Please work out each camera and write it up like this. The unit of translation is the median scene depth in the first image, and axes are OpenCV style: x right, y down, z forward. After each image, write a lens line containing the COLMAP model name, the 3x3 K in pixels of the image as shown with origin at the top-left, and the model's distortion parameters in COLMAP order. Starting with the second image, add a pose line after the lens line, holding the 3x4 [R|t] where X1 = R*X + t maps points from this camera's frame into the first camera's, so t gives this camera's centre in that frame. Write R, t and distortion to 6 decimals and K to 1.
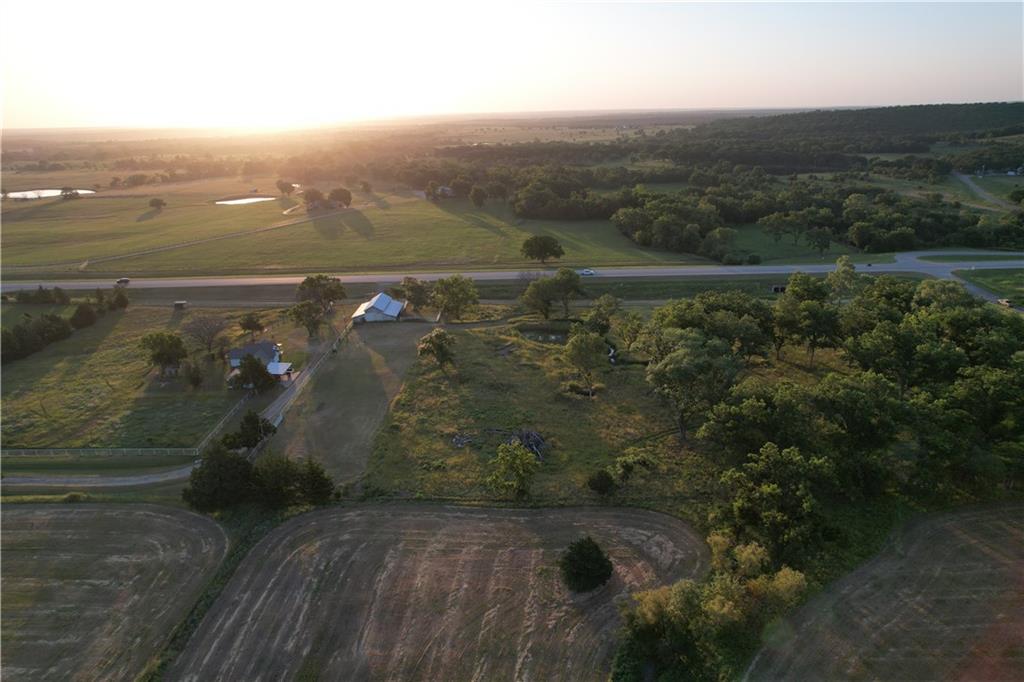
lens RADIAL K [[654.5, 0, 515.5], [0, 654.5, 344.1], [0, 0, 1]] dist [-0.075777, 0.069938]
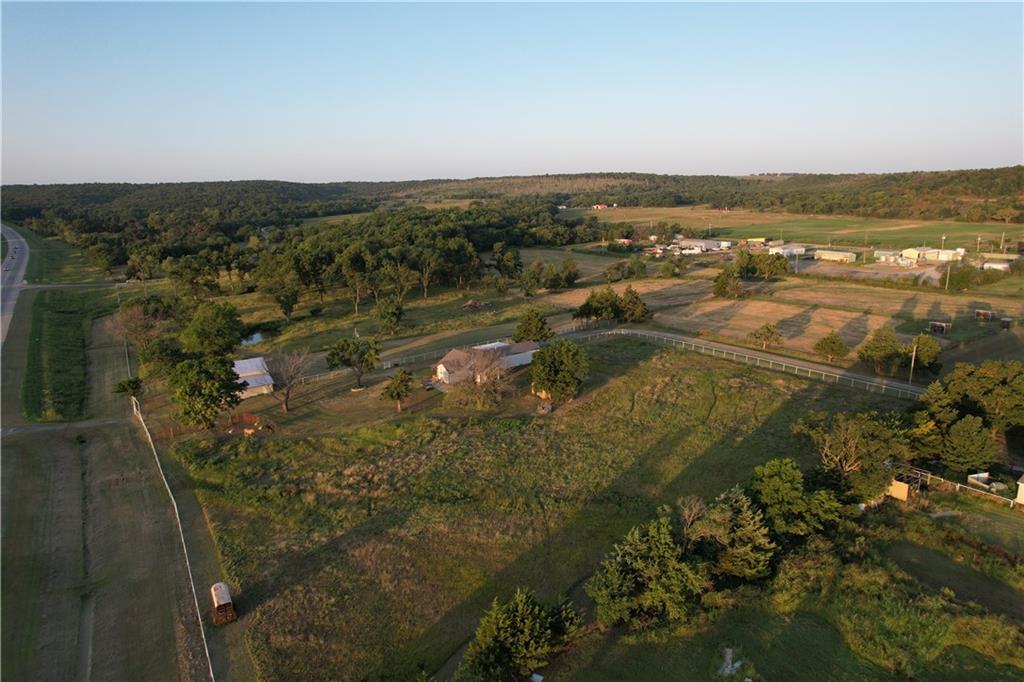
lens RADIAL K [[654.5, 0, 515.5], [0, 654.5, 344.1], [0, 0, 1]] dist [-0.075777, 0.069938]
pose [[-0.583218, -0.158088, 0.796784, -1.103802], [0.301290, 0.868817, 0.392914, -0.312123], [-0.754375, 0.469217, -0.459079, 1.374274]]
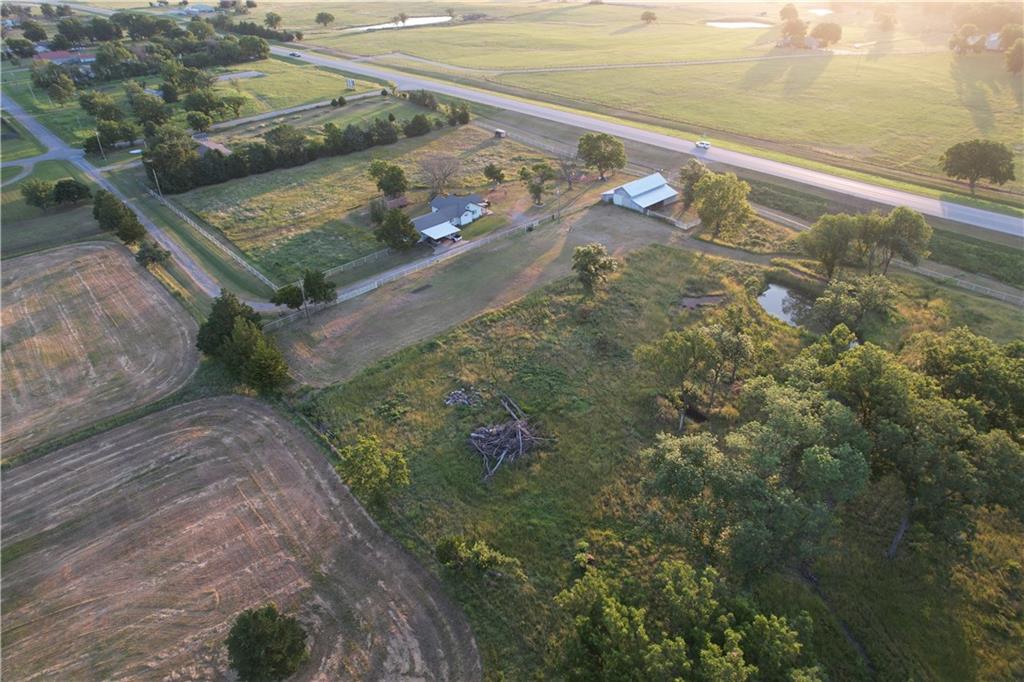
lens RADIAL K [[654.5, 0, 515.5], [0, 654.5, 344.1], [0, 0, 1]] dist [-0.075777, 0.069938]
pose [[0.677549, 0.407106, -0.612529, 0.331390], [-0.242248, 0.909888, 0.336777, -0.151261], [0.694437, -0.079799, 0.715115, 0.391869]]
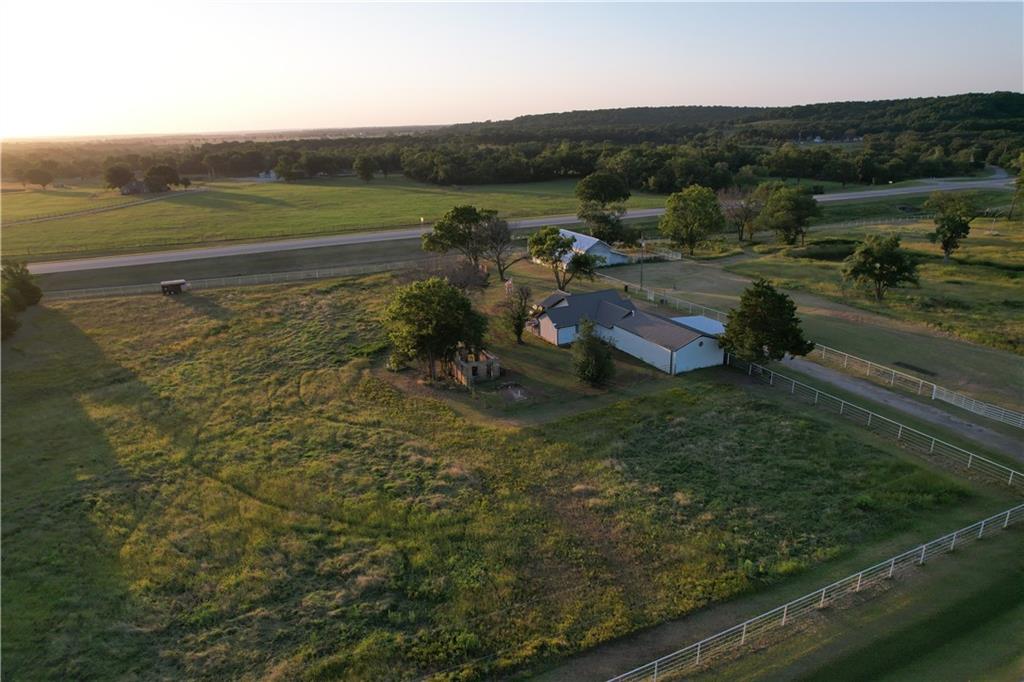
lens RADIAL K [[654.5, 0, 515.5], [0, 654.5, 344.1], [0, 0, 1]] dist [-0.075777, 0.069938]
pose [[0.902570, -0.132617, 0.409610, -0.687758], [0.143897, 0.989587, 0.003318, 0.028937], [-0.405785, 0.055947, 0.912255, 0.604774]]
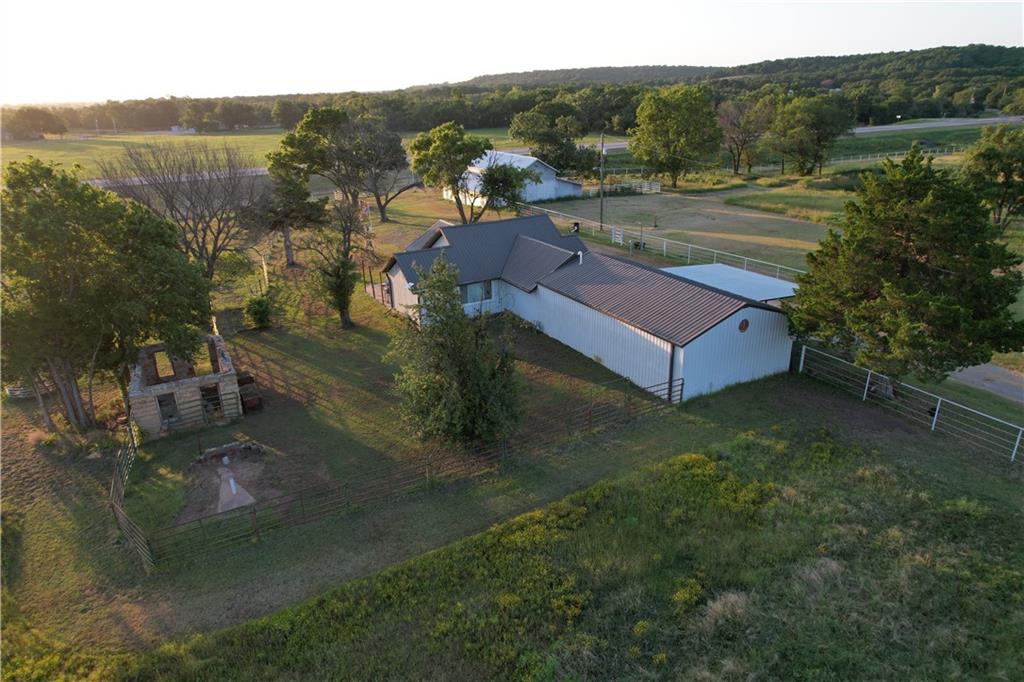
lens RADIAL K [[654.5, 0, 515.5], [0, 654.5, 344.1], [0, 0, 1]] dist [-0.075777, 0.069938]
pose [[0.878026, -0.168907, 0.447818, -0.532153], [0.160817, 0.985374, 0.056352, 0.033318], [-0.450787, 0.022538, 0.892347, 0.820961]]
